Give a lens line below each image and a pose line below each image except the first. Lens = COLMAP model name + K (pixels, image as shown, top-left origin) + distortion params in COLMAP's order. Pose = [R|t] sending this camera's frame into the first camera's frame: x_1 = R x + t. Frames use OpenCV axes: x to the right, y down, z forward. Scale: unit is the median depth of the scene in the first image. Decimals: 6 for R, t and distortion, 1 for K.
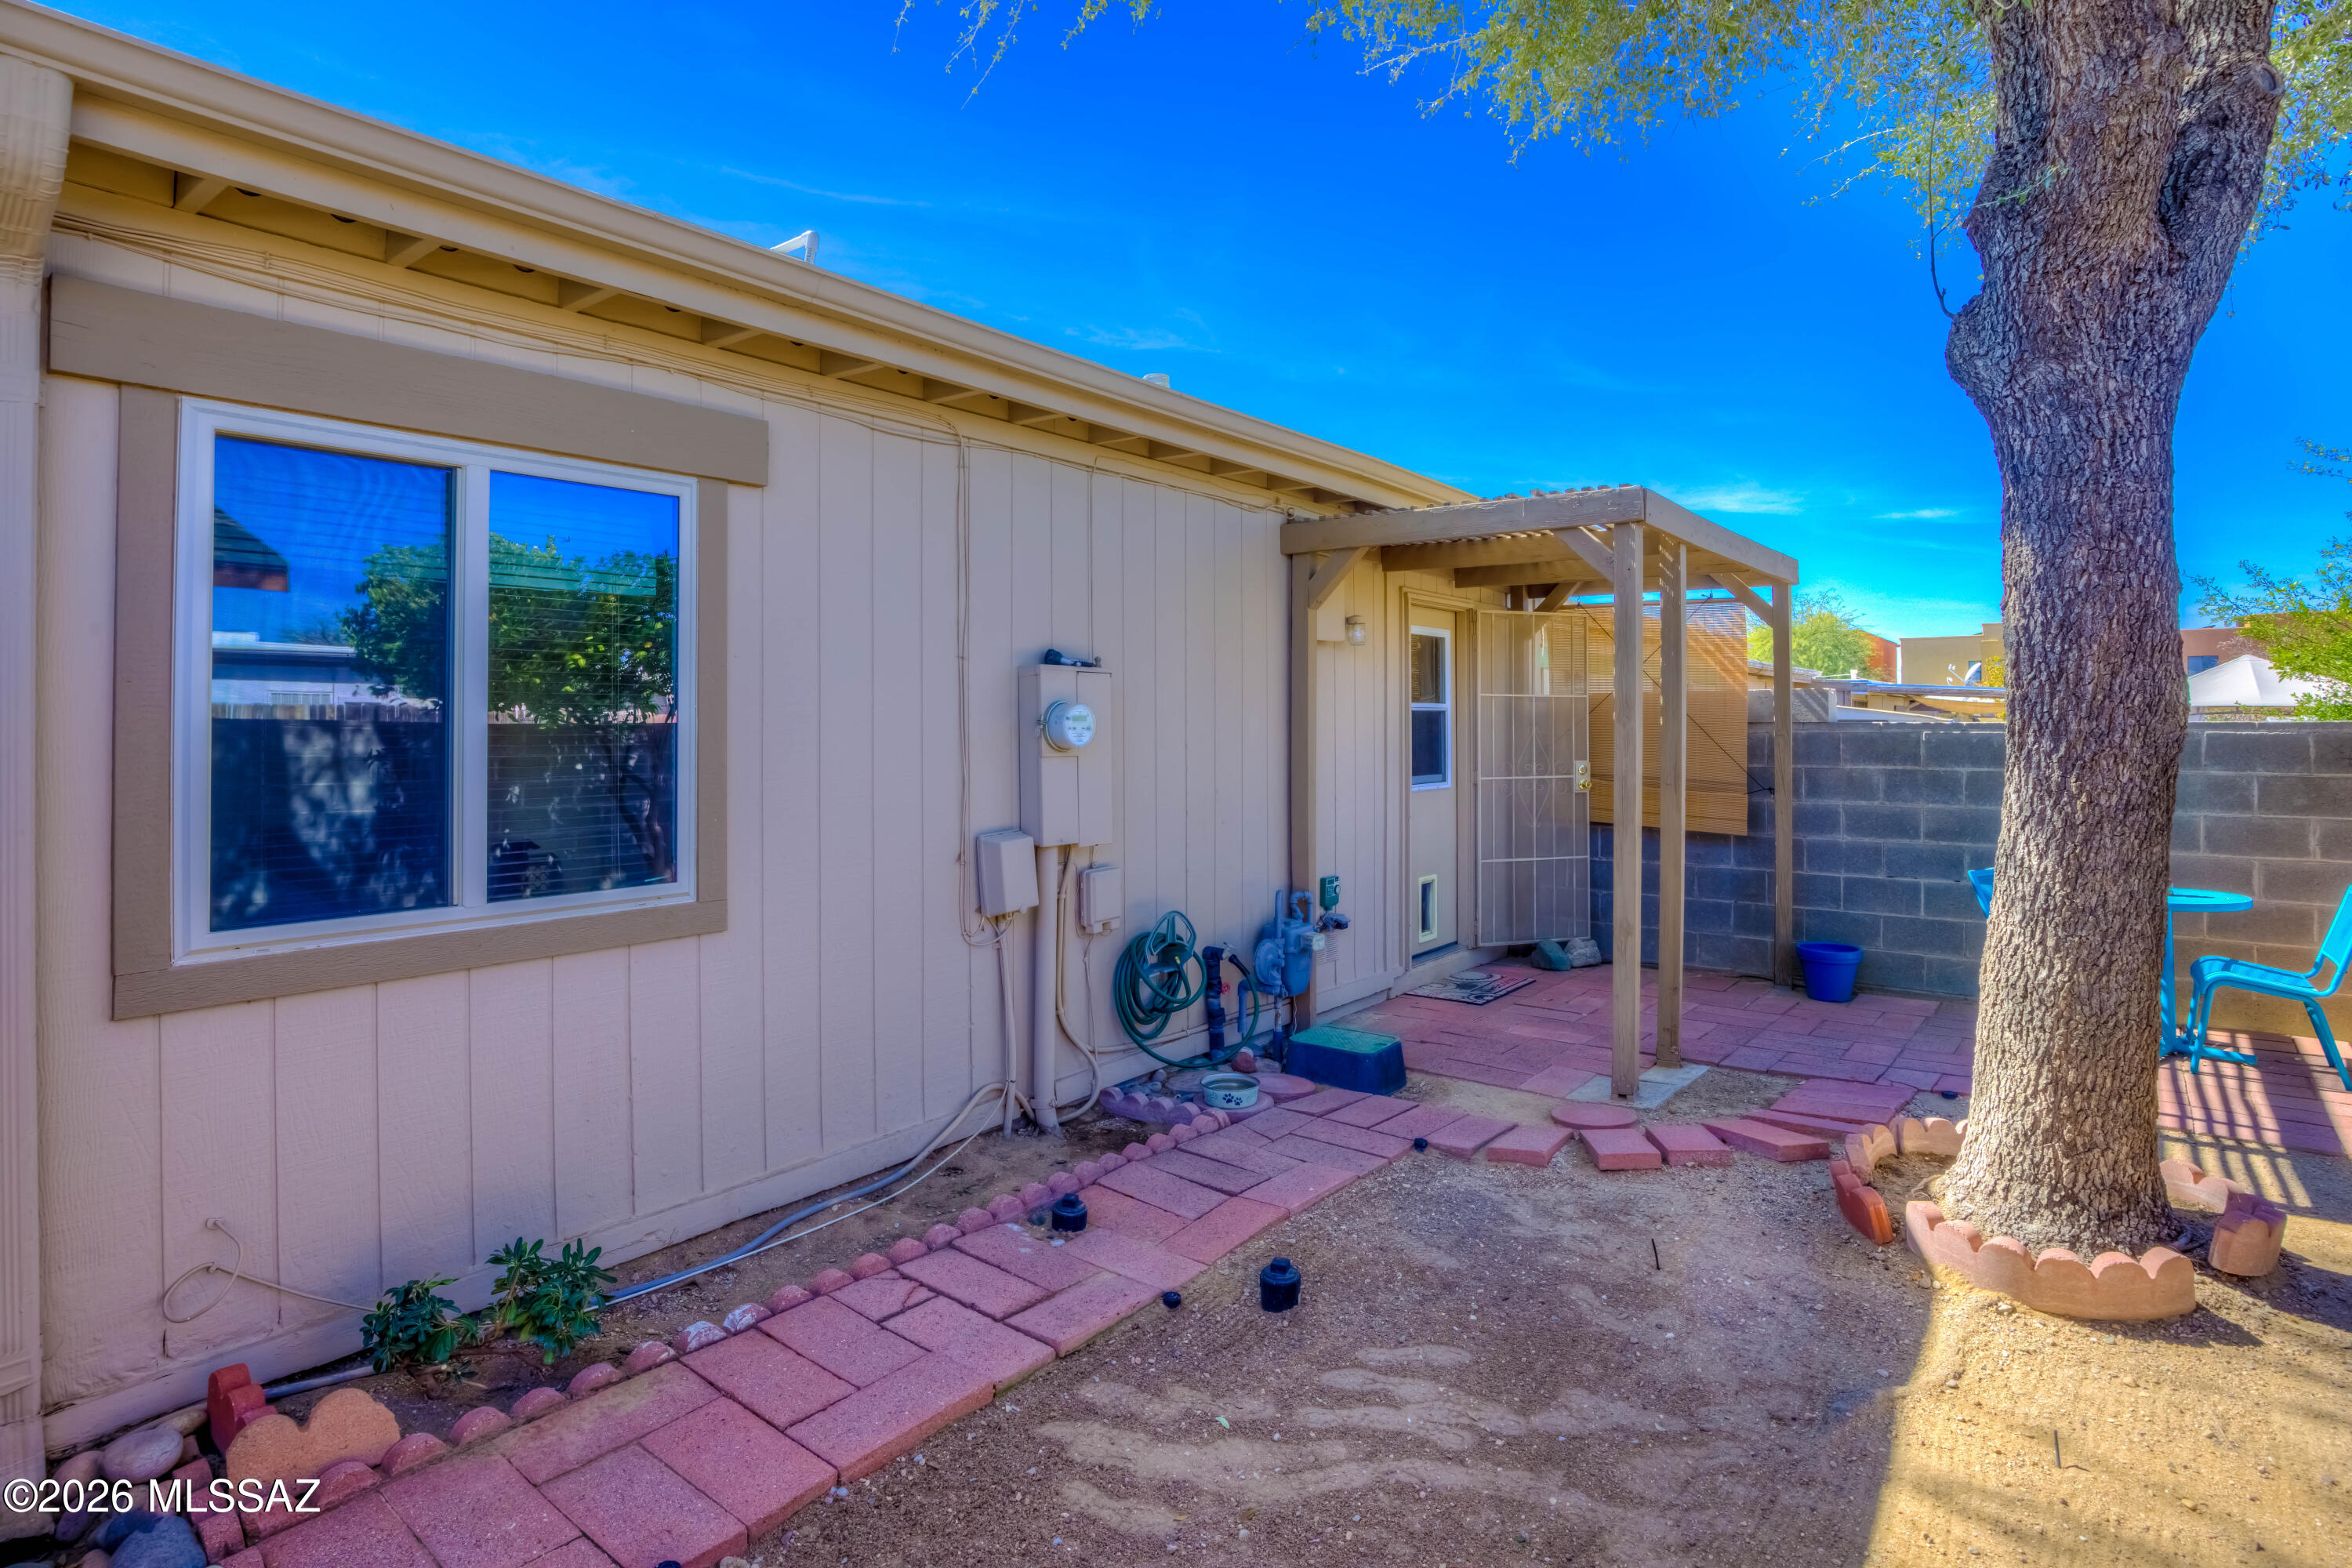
lens RADIAL K [[1234.7, 0, 1174.2], [0, 1234.7, 687.9], [0, 0, 1]] dist [-0.024420, 0.001093]
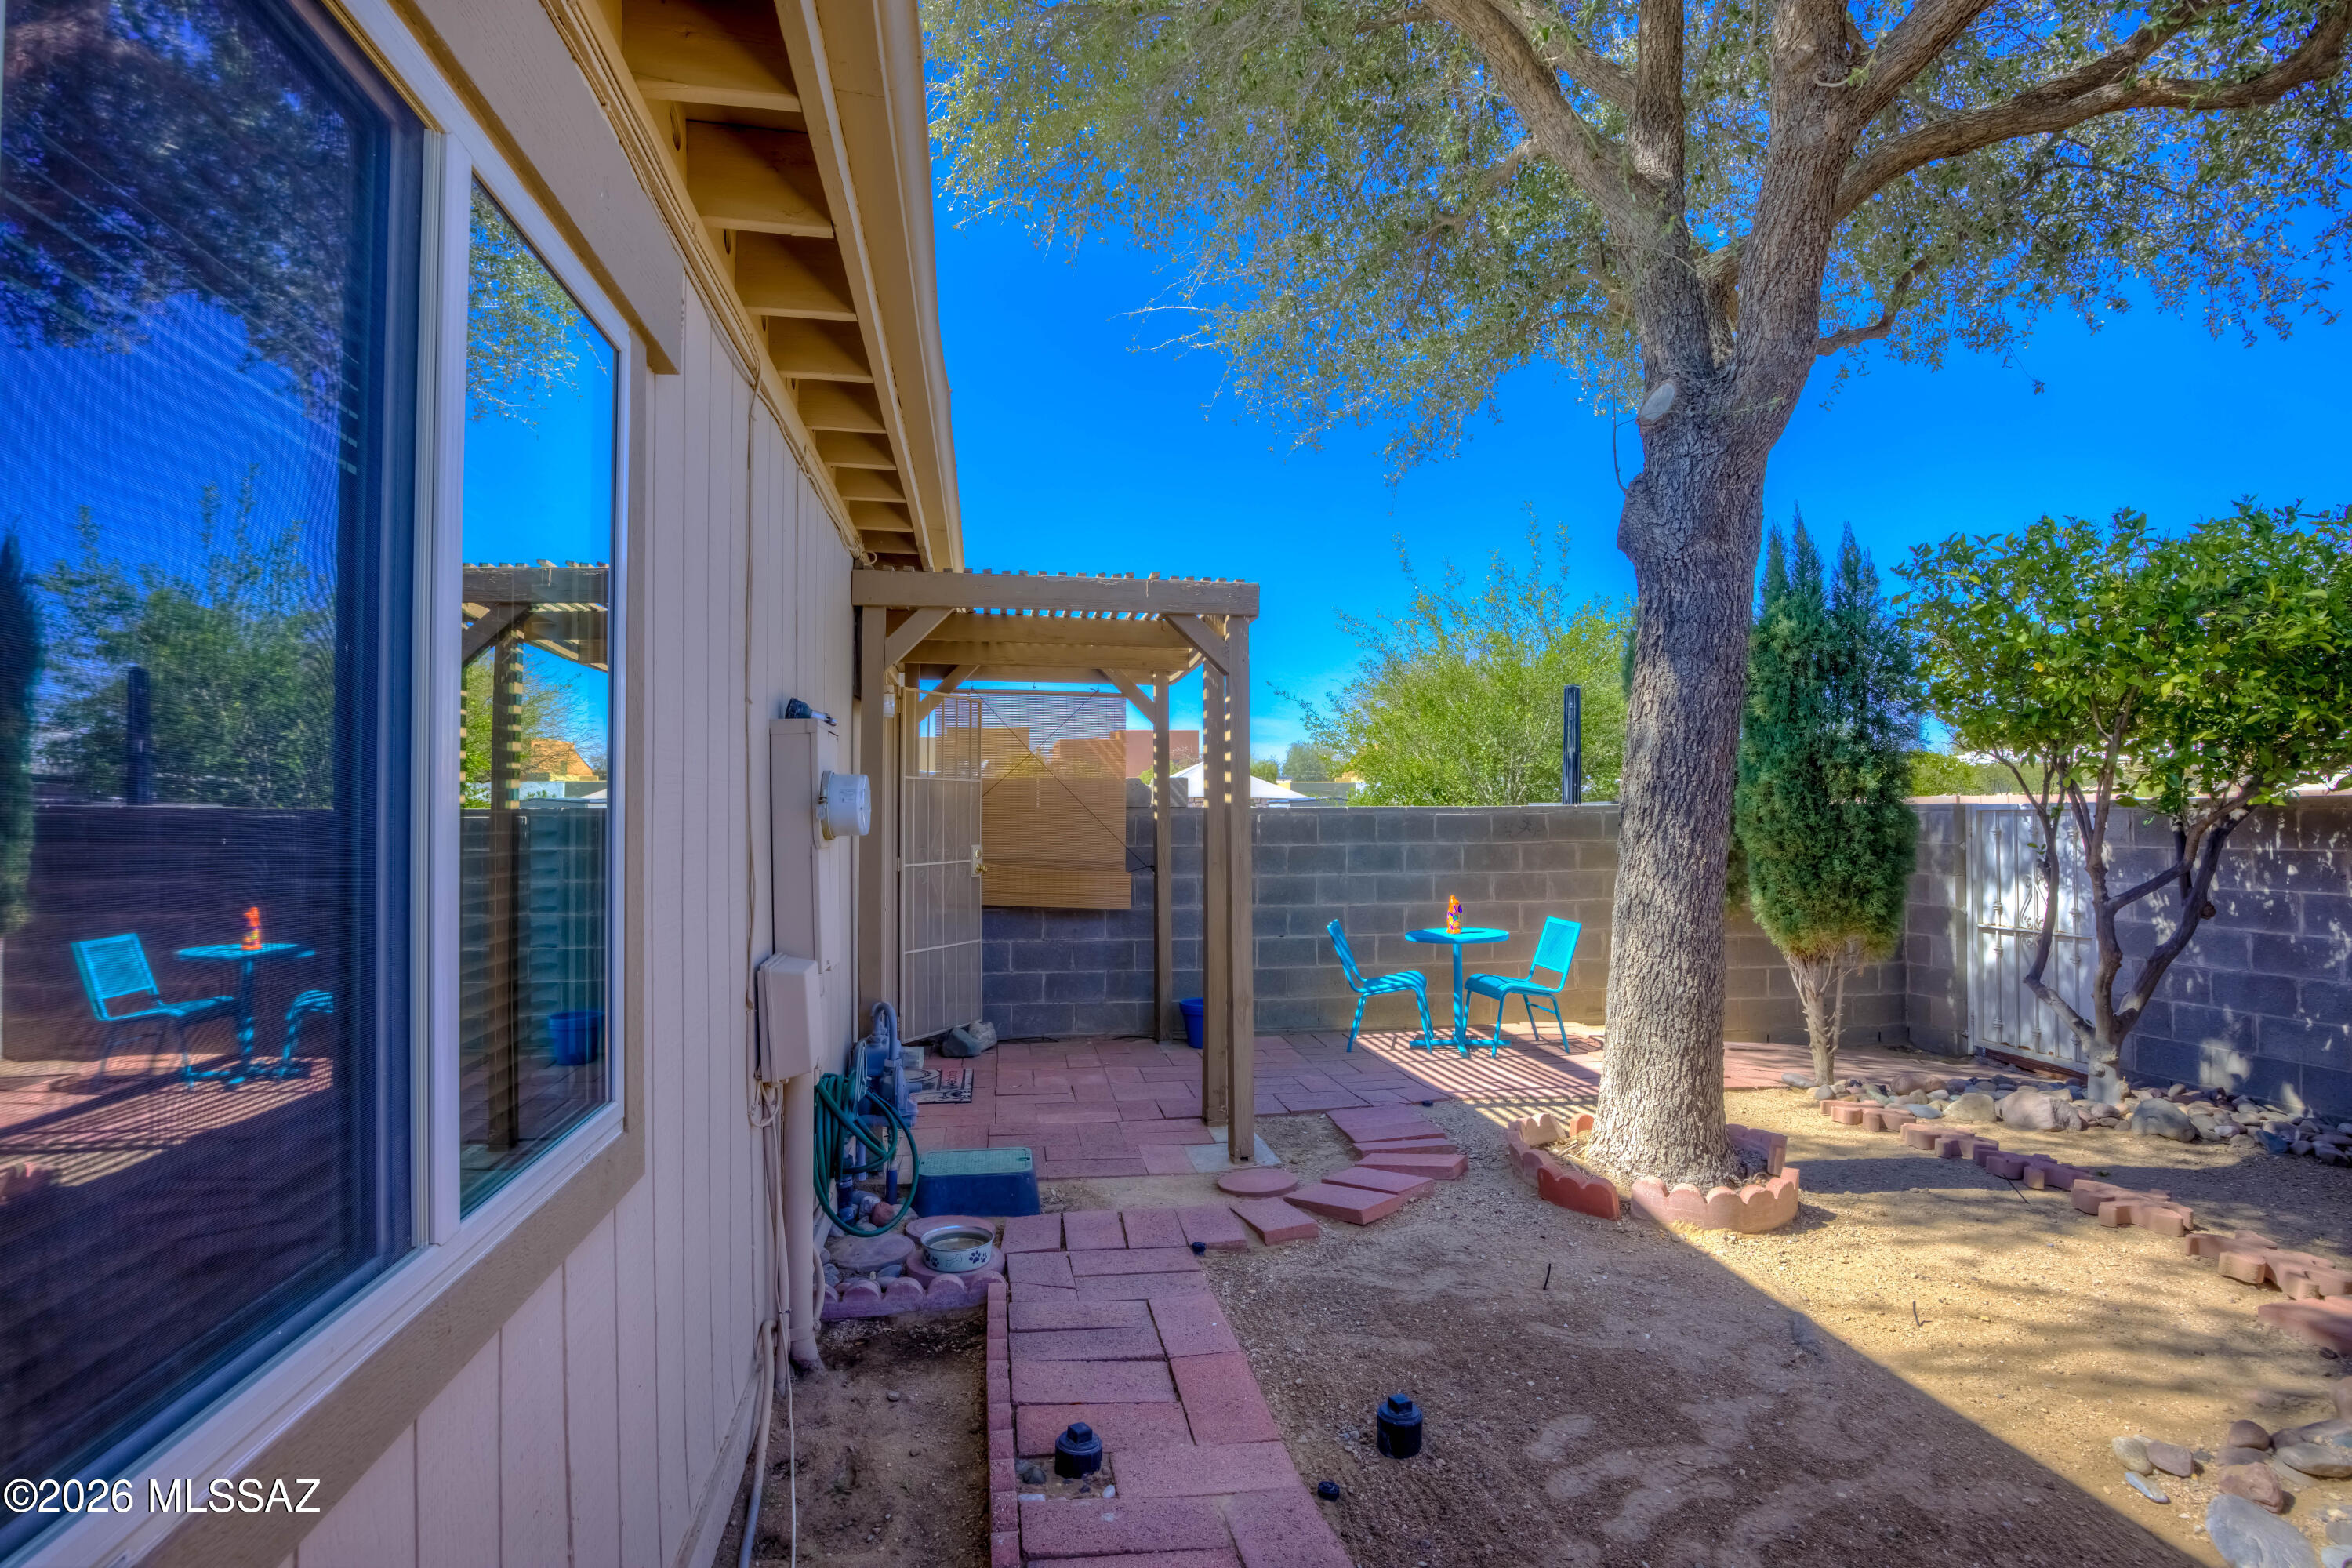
lens RADIAL K [[1196.1, 0, 1176.0], [0, 1196.1, 784.0], [0, 0, 1]] dist [-0.039107, 0.000078]
pose [[0.683964, 0.016516, 0.729329, -0.634751], [-0.021353, 0.999769, -0.002615, 0.021297], [-0.729204, -0.013784, 0.684158, 0.510517]]
